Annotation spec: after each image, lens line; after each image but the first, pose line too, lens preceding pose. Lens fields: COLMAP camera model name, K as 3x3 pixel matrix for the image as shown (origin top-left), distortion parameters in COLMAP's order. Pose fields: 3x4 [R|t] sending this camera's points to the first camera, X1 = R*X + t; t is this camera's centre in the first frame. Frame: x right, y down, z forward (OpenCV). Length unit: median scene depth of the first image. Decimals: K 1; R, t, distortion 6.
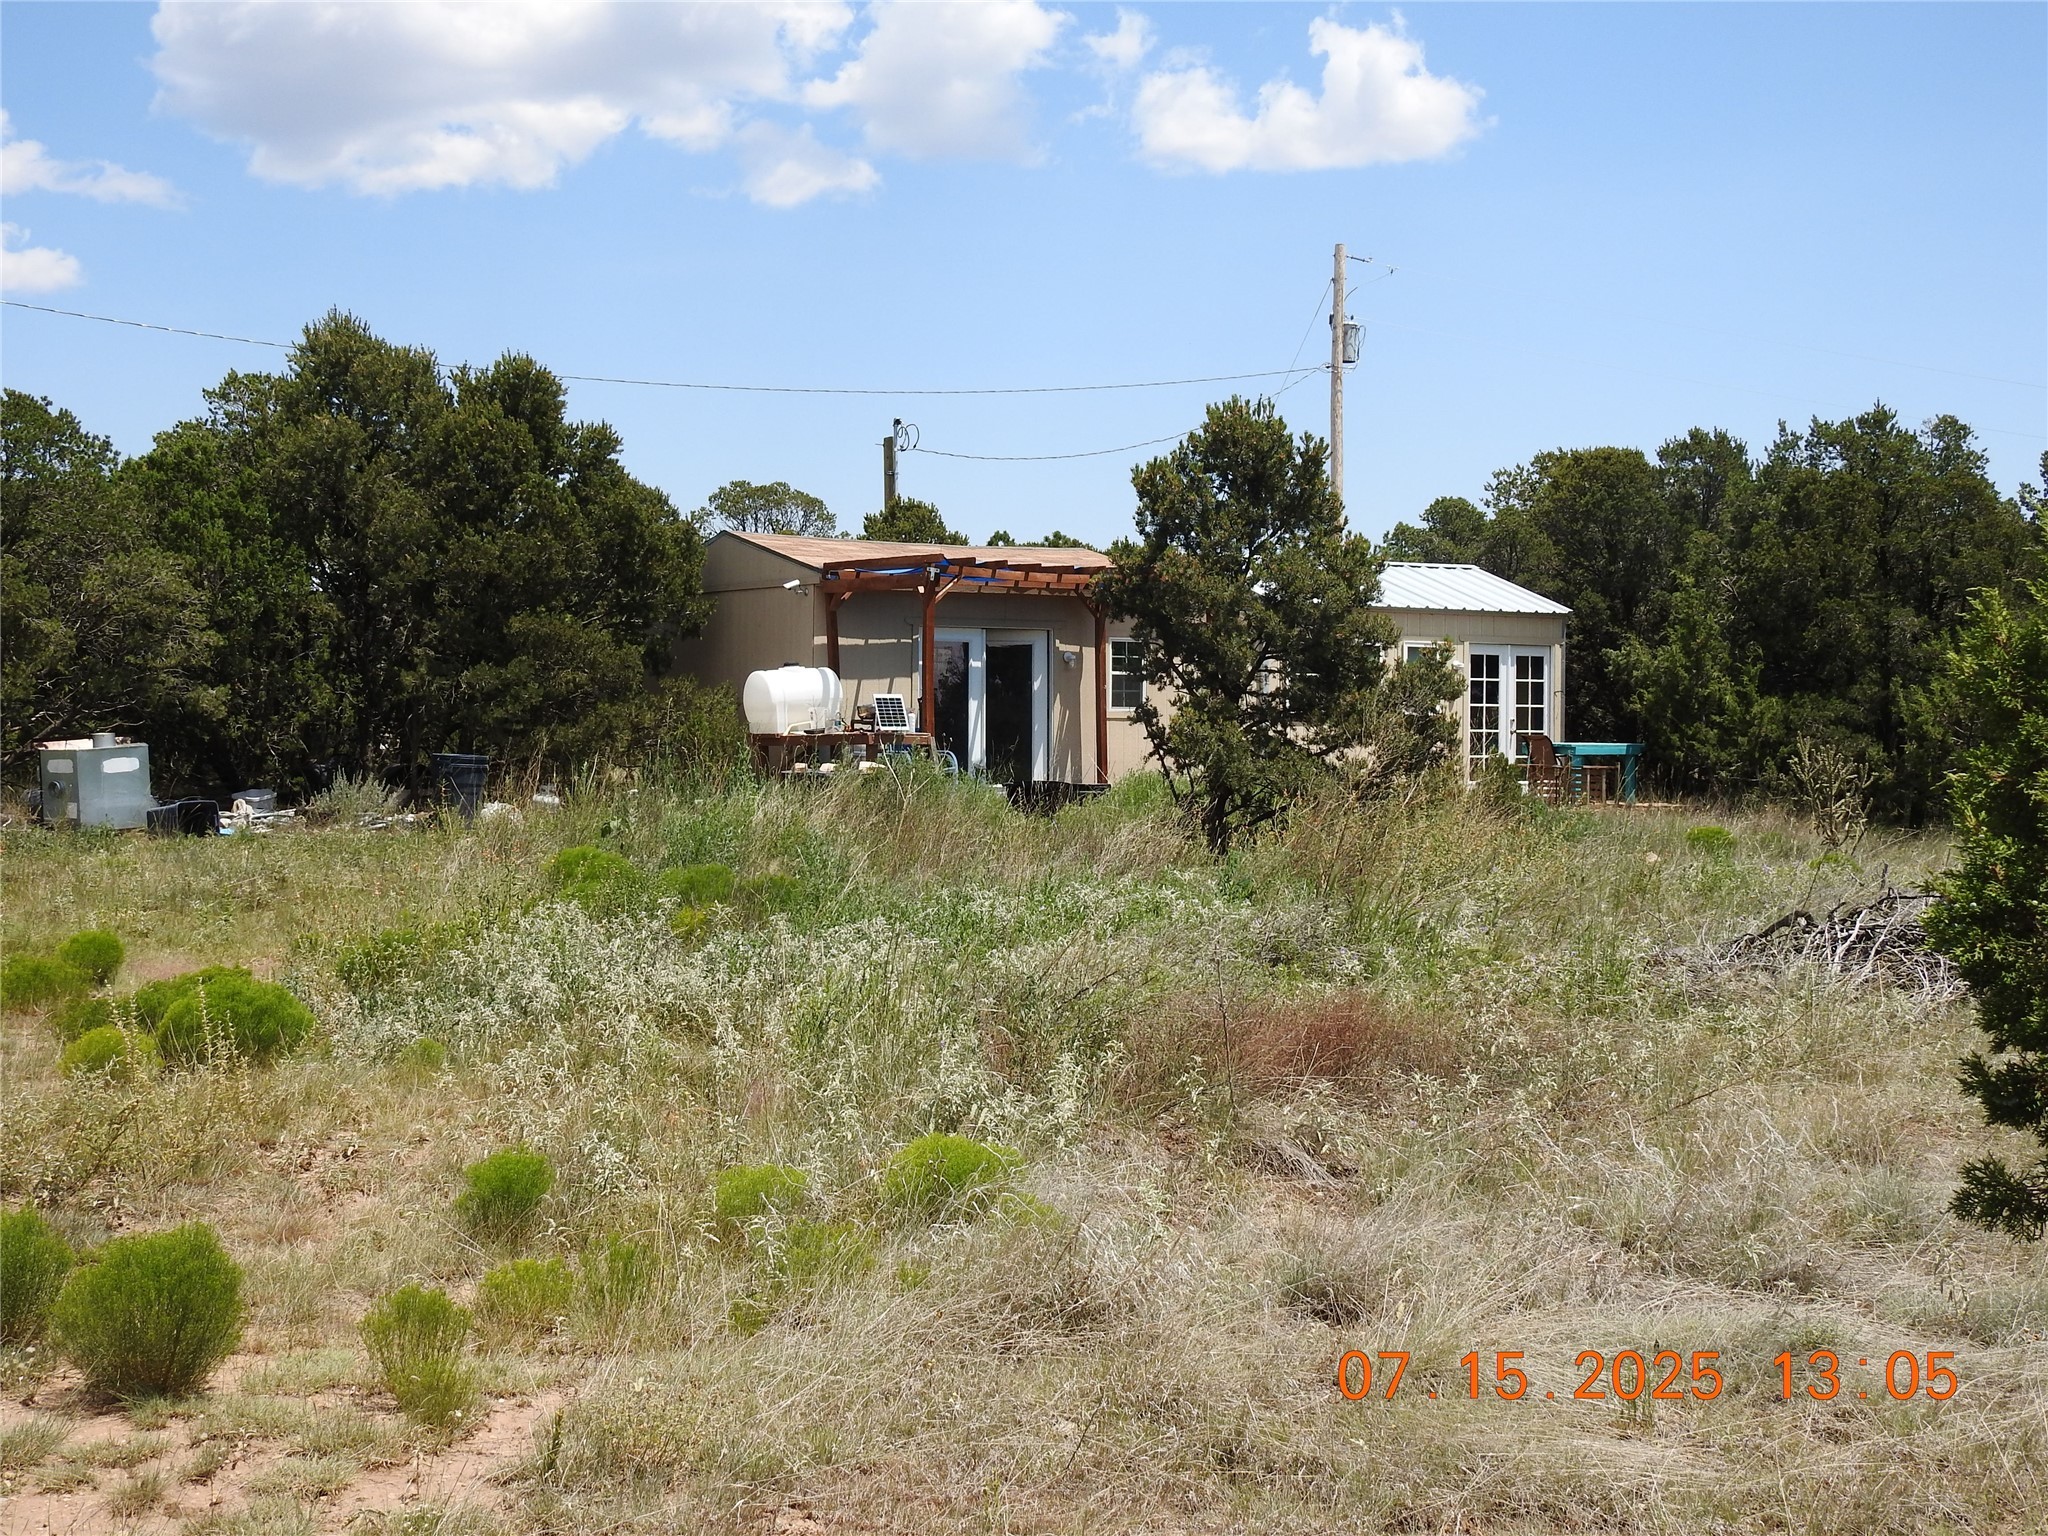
lens RADIAL K [[2806.3, 0, 1024.2], [0, 2806.3, 766.0], [0, 0, 1]] dist [-0.004645, 0.000000]
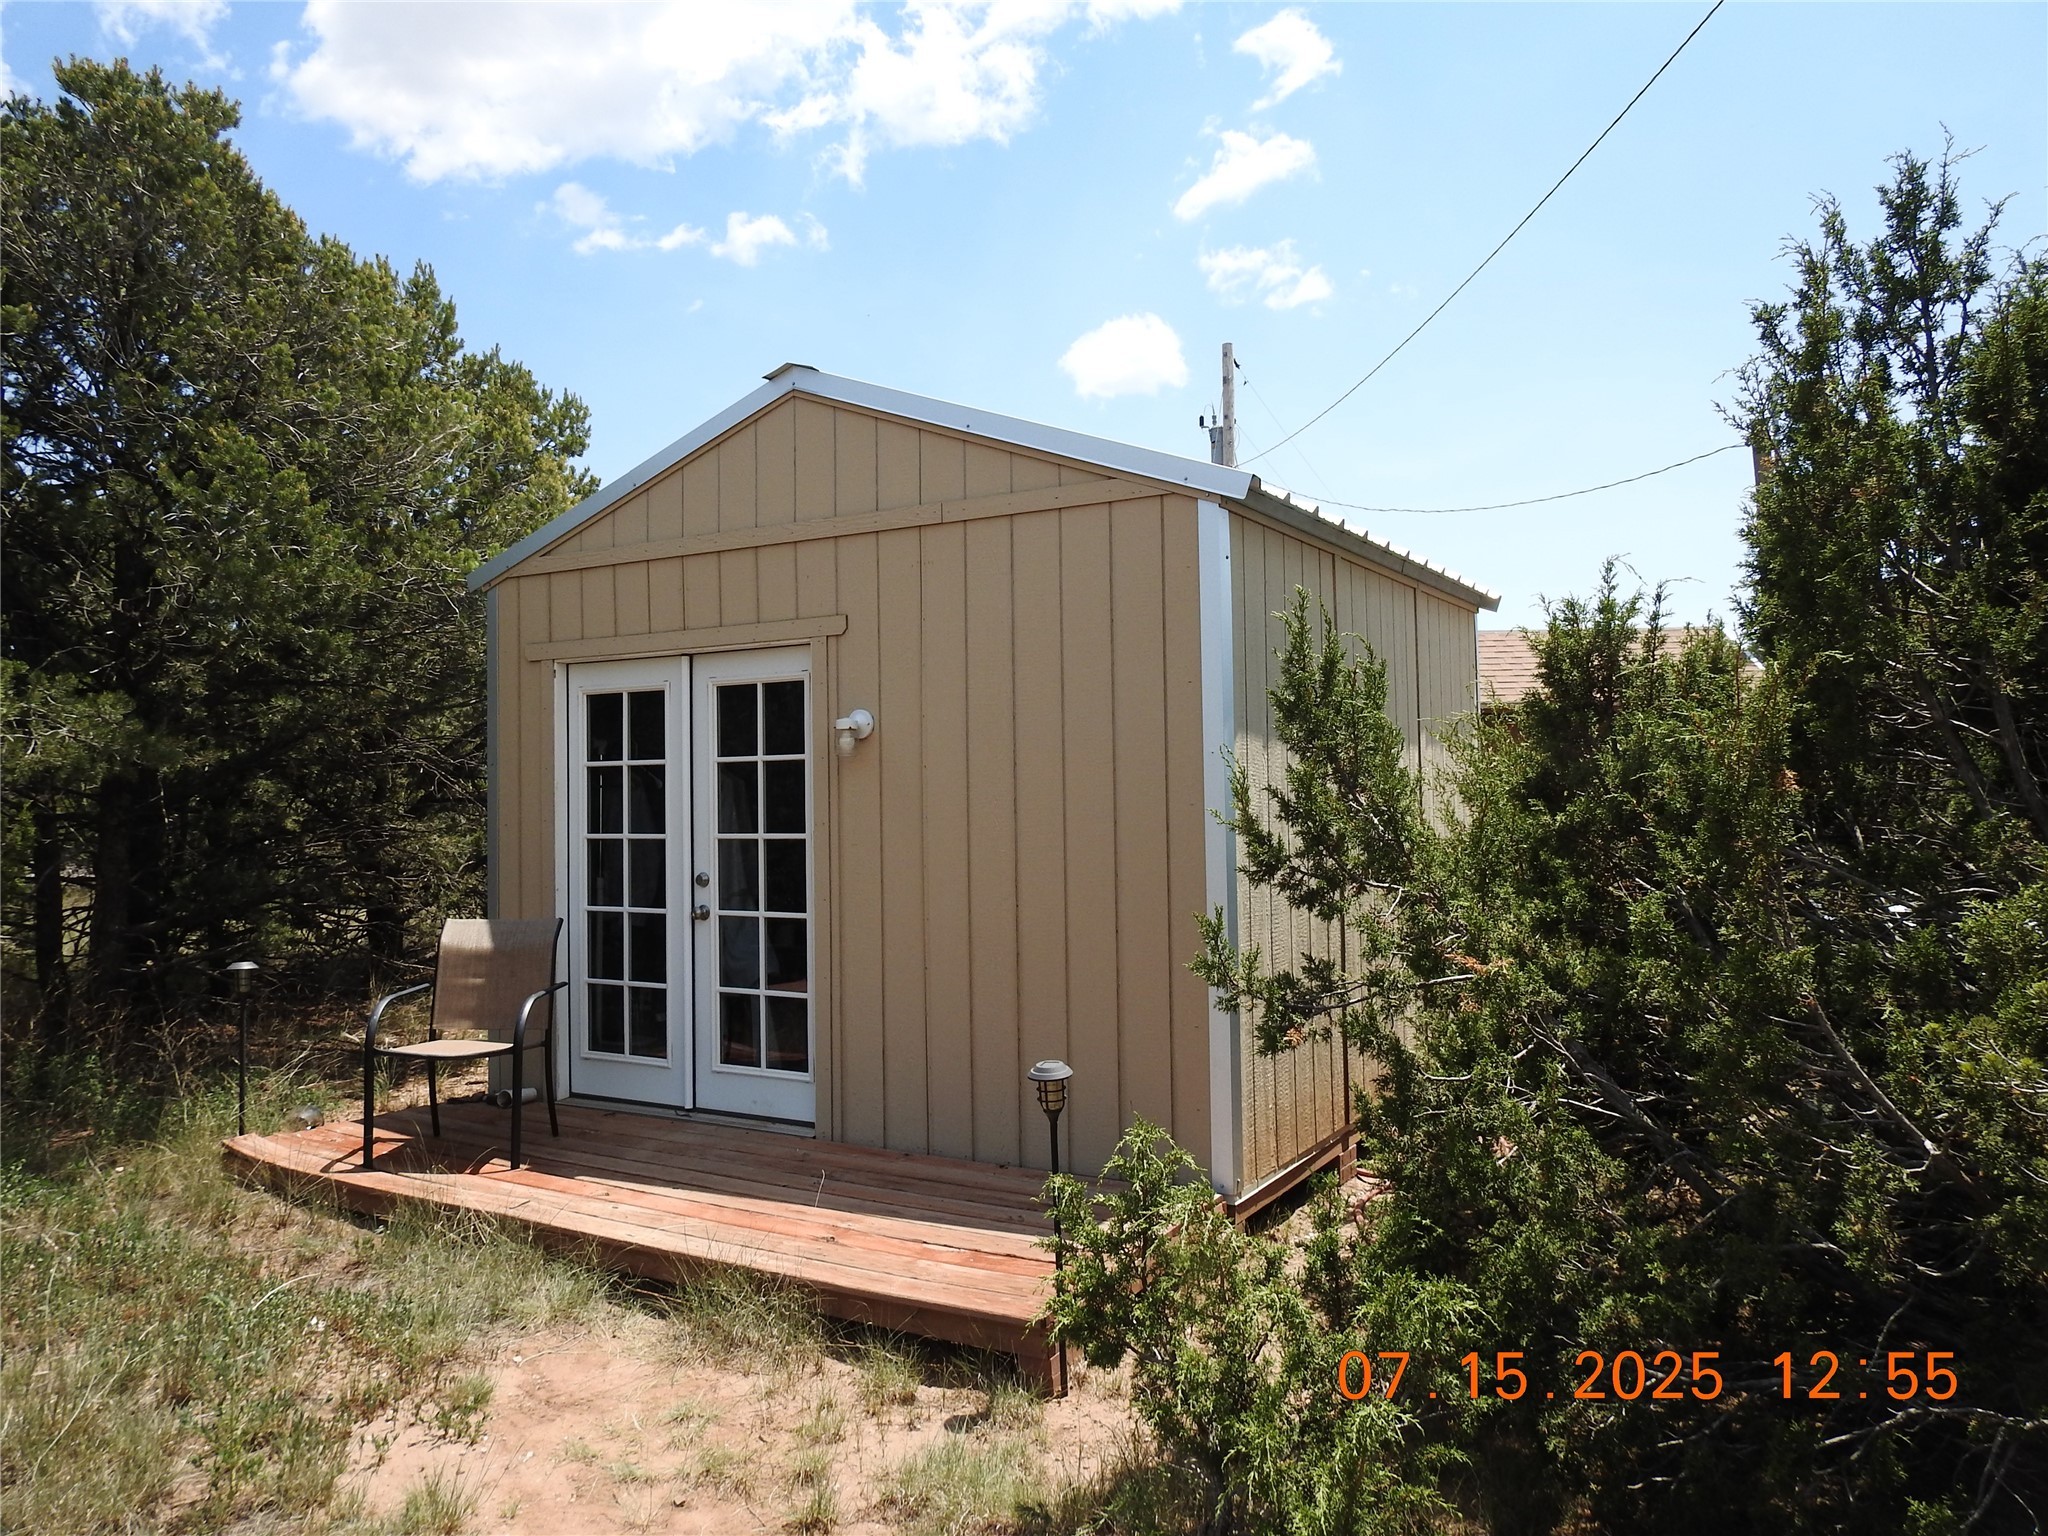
lens RADIAL K [[1470.4, 0, 1024.0], [0, 1470.4, 766.5], [0, 0, 1]] dist [-0.000756, 0.008524]
pose [[0.918145, -0.002121, 0.396239, 0.138269], [0.023777, 0.998479, -0.049751, -0.019933], [-0.395531, 0.055100, 0.916798, 0.818278]]
